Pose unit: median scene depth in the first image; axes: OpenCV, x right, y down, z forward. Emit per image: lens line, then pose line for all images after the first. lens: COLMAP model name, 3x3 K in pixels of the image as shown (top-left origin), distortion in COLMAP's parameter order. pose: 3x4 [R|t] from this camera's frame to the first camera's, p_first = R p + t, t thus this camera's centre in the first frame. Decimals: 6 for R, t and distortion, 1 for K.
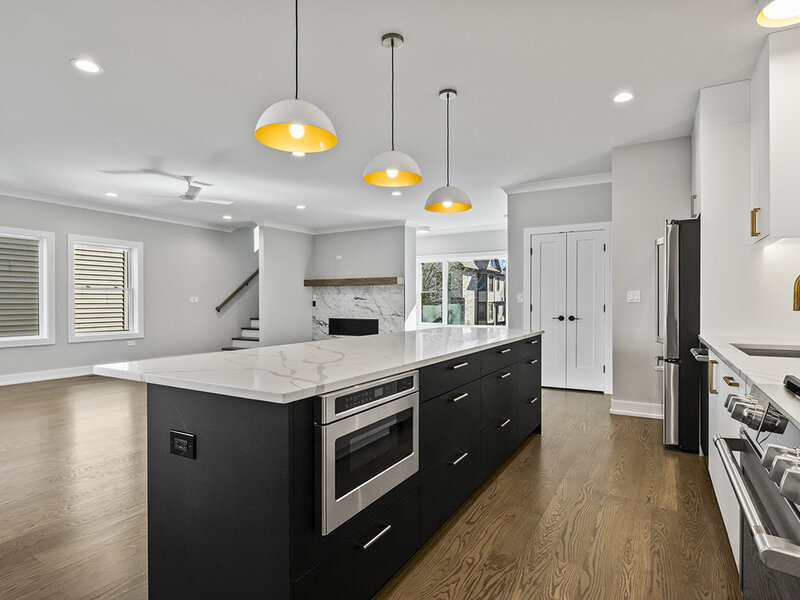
lens RADIAL K [[452.1, 0, 399.5], [0, 452.1, 301.8], [0, 0, 1]] dist [-0.002536, 0.005089]
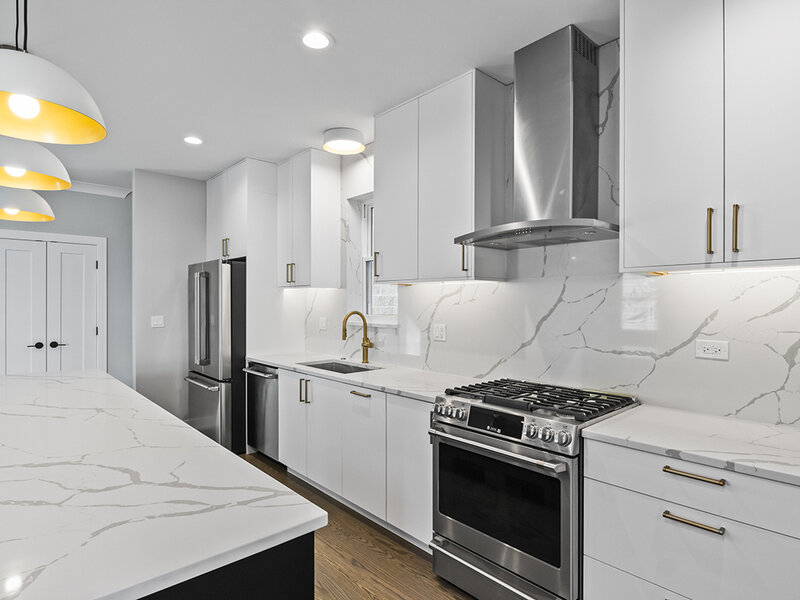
lens RADIAL K [[452.1, 0, 398.1], [0, 452.1, 304.5], [0, 0, 1]] dist [-0.002536, 0.005089]
pose [[0.316922, 0.003501, 0.948445, -0.134771], [-0.003945, 0.999989, -0.002373, -0.024323], [-0.948443, -0.002990, 0.316932, 0.078755]]
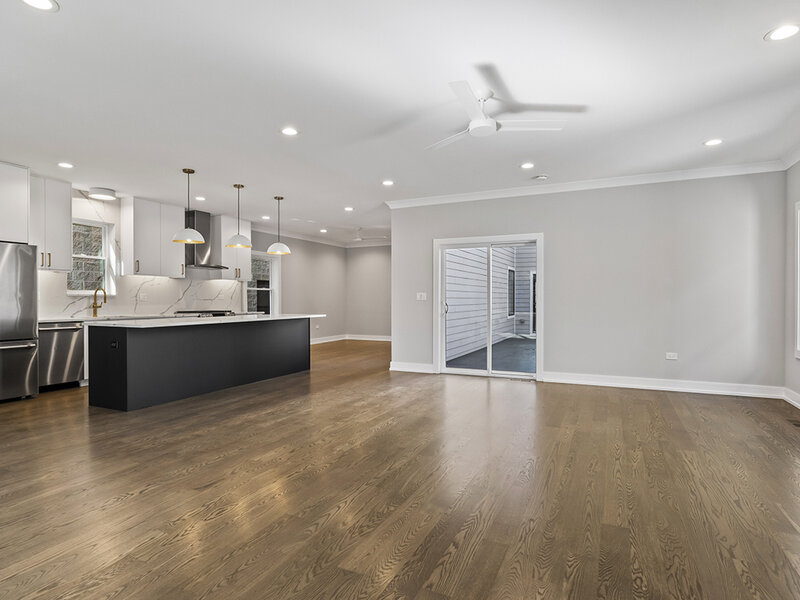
lens RADIAL K [[452.1, 0, 395.6], [0, 452.1, 302.3], [0, 0, 1]] dist [-0.002536, 0.005089]
pose [[-0.998044, 0.004314, -0.062360, -0.193592], [0.003894, 0.999969, 0.006866, 0.000891], [0.062388, 0.006610, -0.998030, 0.977131]]
